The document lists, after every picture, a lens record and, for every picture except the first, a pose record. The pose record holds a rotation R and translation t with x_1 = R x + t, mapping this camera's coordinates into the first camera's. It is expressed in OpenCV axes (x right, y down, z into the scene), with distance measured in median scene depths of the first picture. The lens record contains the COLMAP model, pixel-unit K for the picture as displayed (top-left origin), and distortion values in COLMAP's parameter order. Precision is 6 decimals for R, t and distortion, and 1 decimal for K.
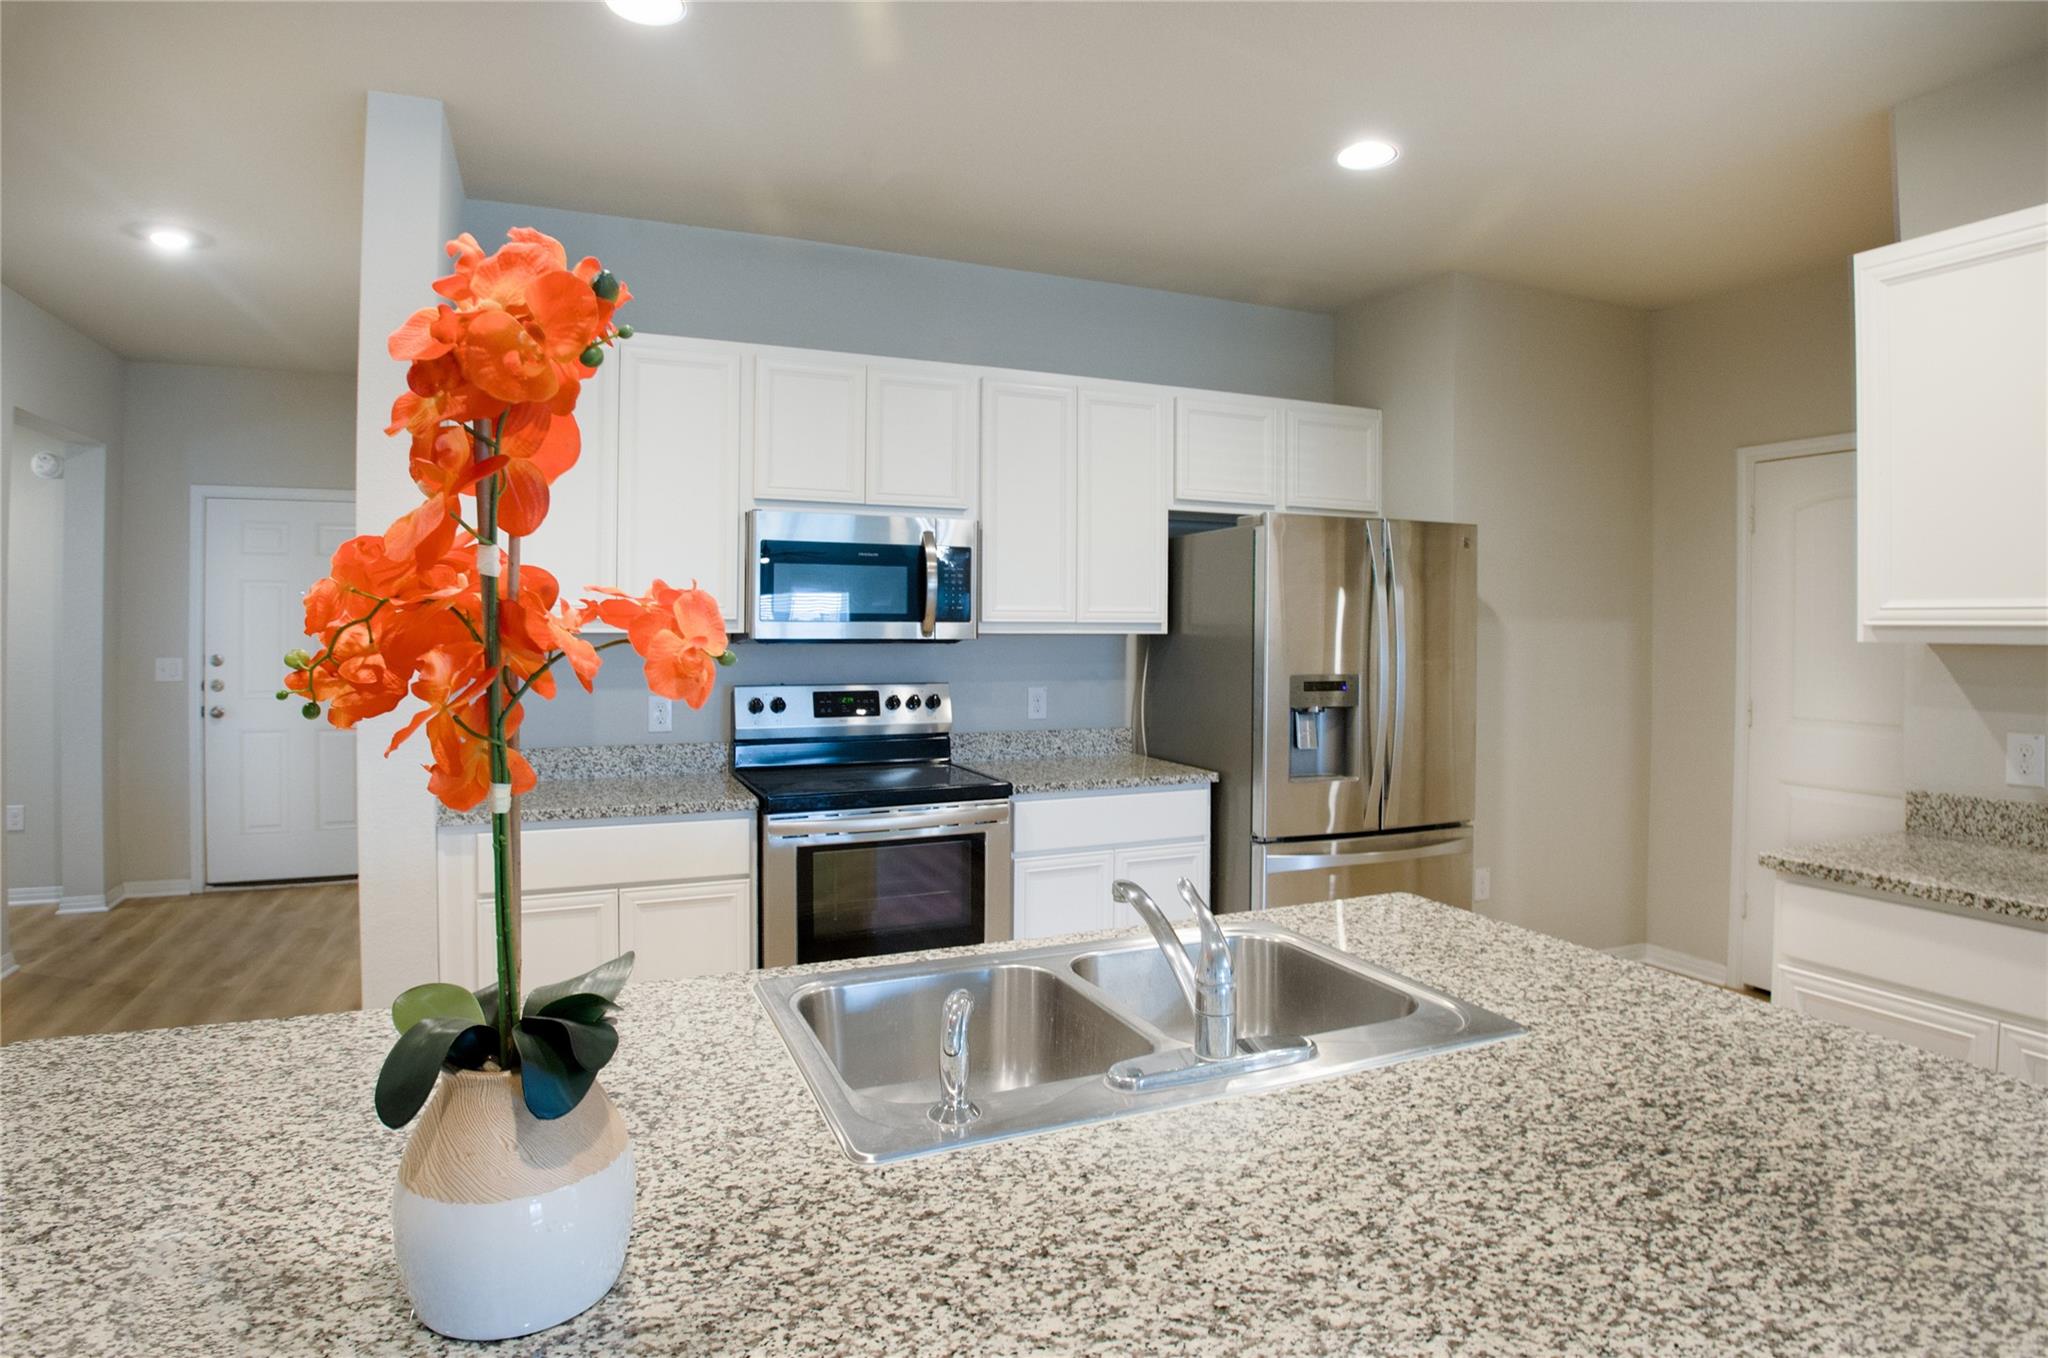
lens RADIAL K [[1091.5, 0, 1029.1], [0, 1091.5, 650.7], [0, 0, 1]] dist [-0.049136, -0.013767]
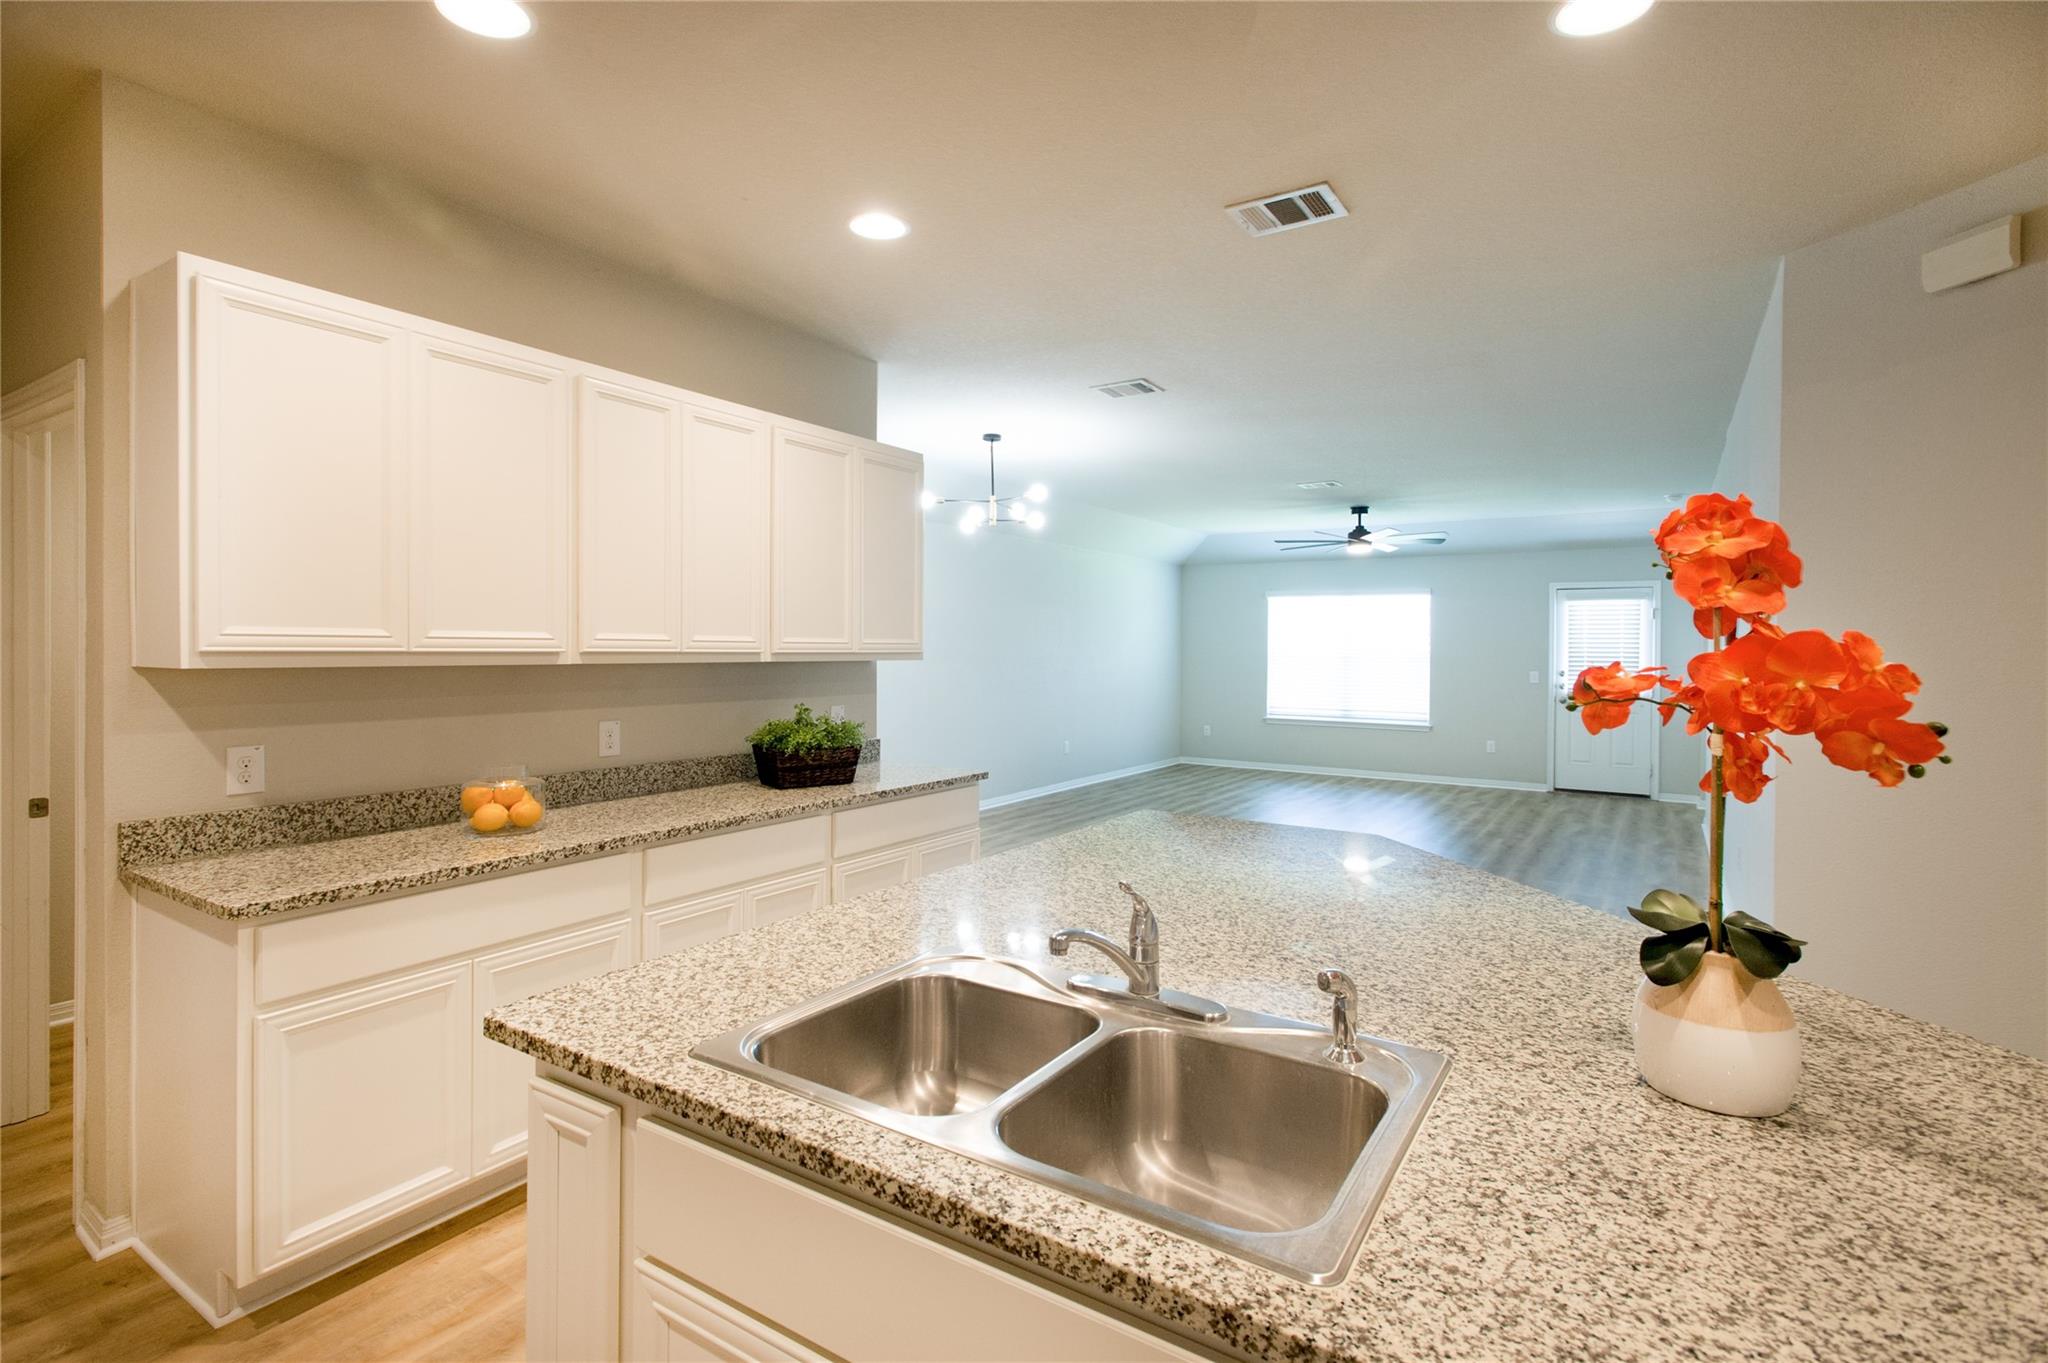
lens RADIAL K [[975.6, 0, 1020.2], [0, 975.6, 657.8], [0, 0, 1]] dist [0.022726, -0.009868]
pose [[-0.549509, -0.017857, 0.835297, -0.250392], [0.002900, 0.999725, 0.023279, -0.025032], [-0.835482, 0.015214, -0.549306, 0.589611]]
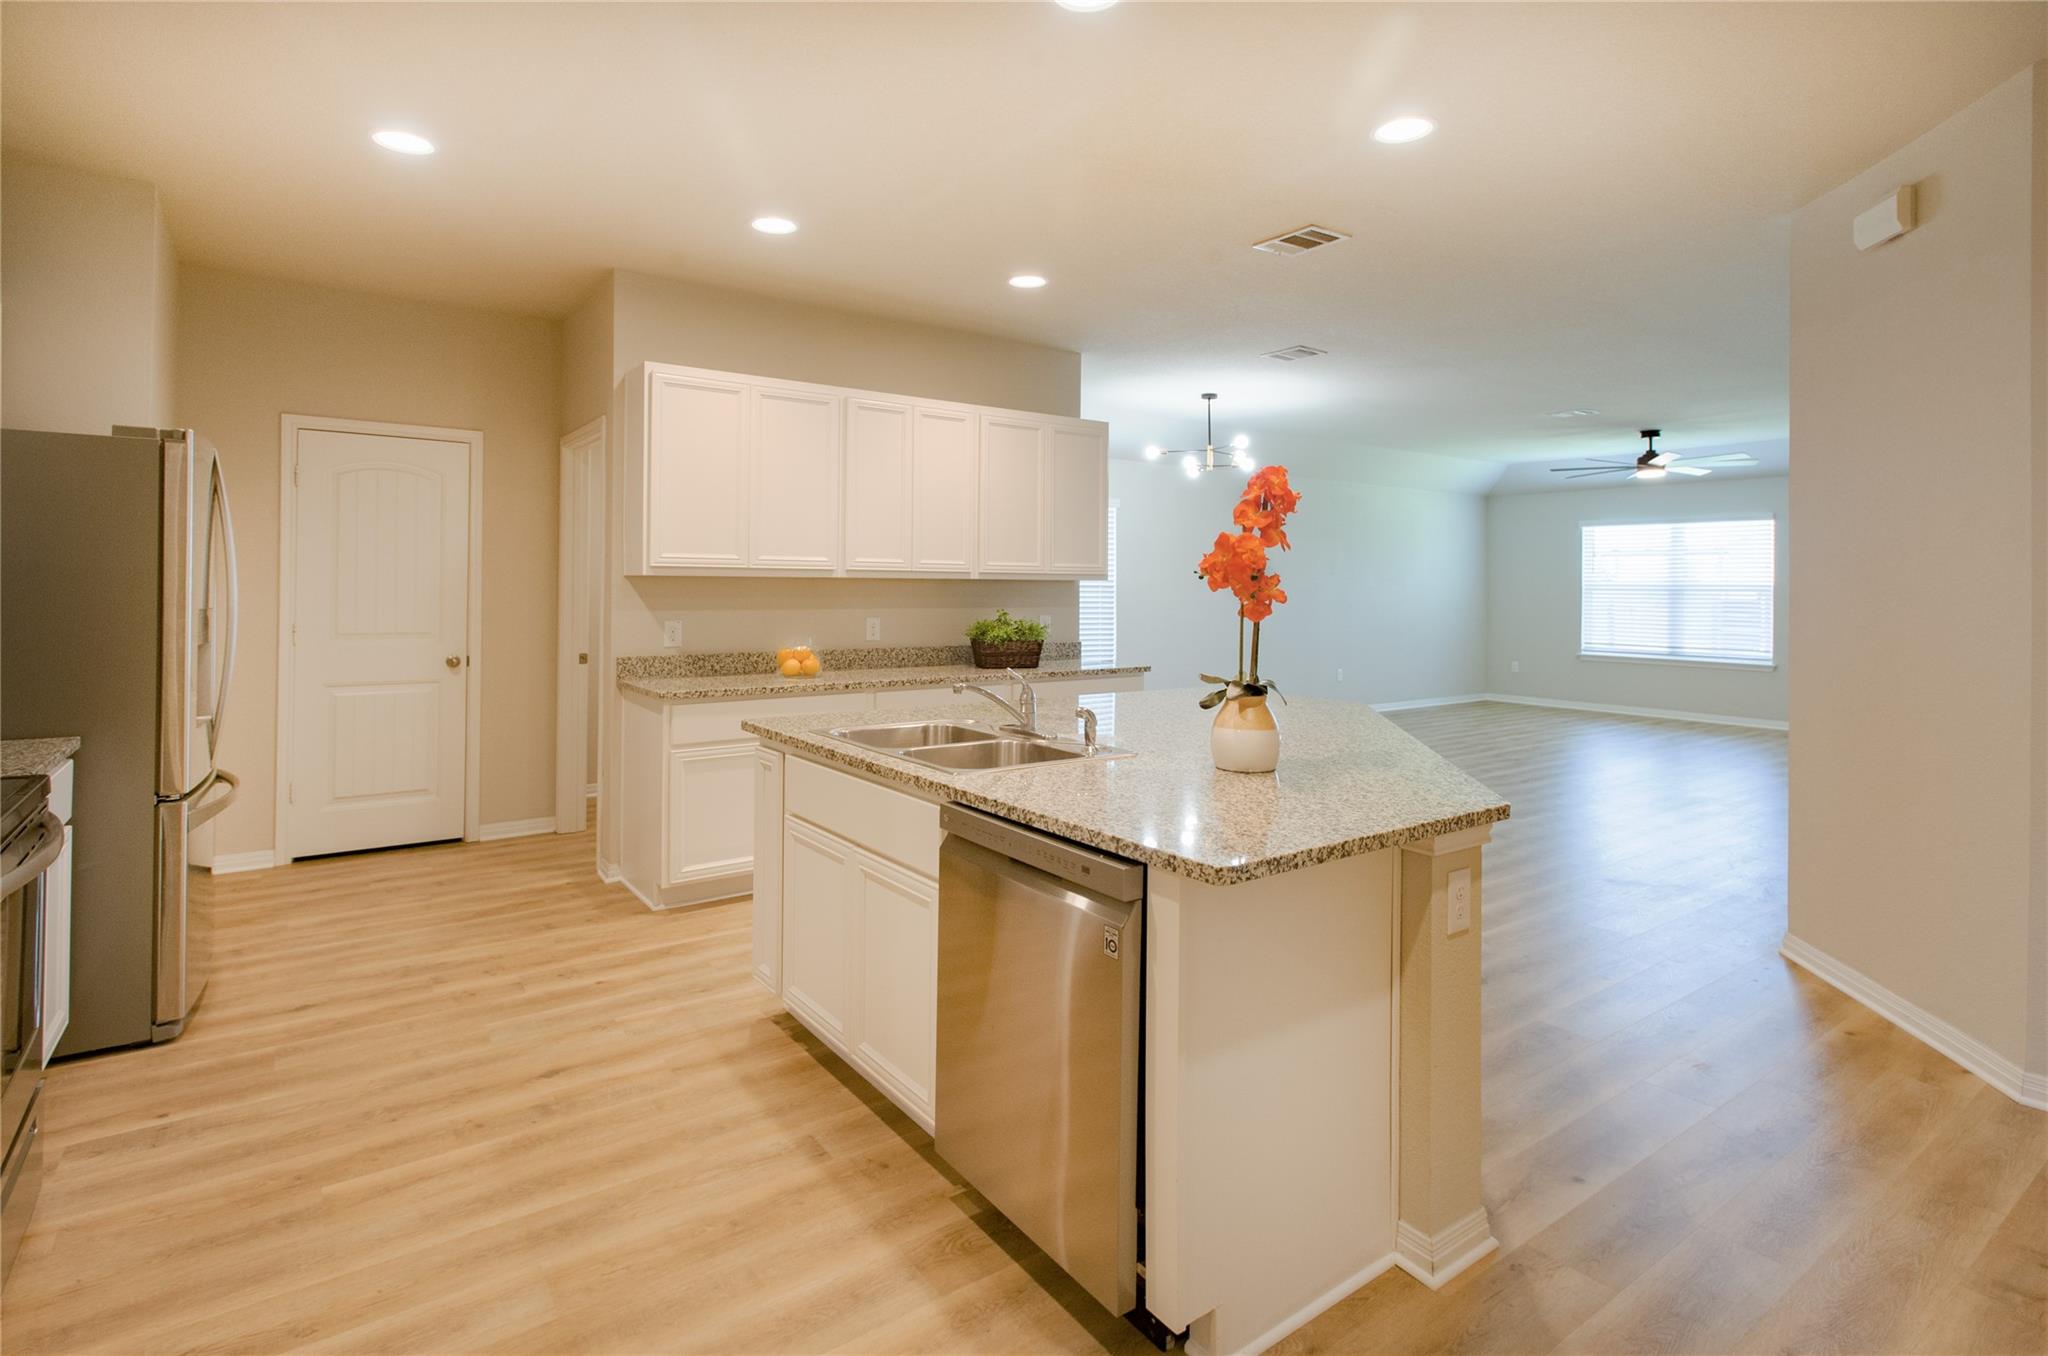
lens RADIAL K [[1012.4, 0, 1034.0], [0, 1012.4, 580.1], [0, 0, 1]] dist [0.001508, 0.000156]
pose [[-0.221770, 0.000262, 0.975099, -0.744937], [0.007985, 0.999967, 0.001547, 0.002088], [-0.975066, 0.008129, -0.221764, 0.499902]]
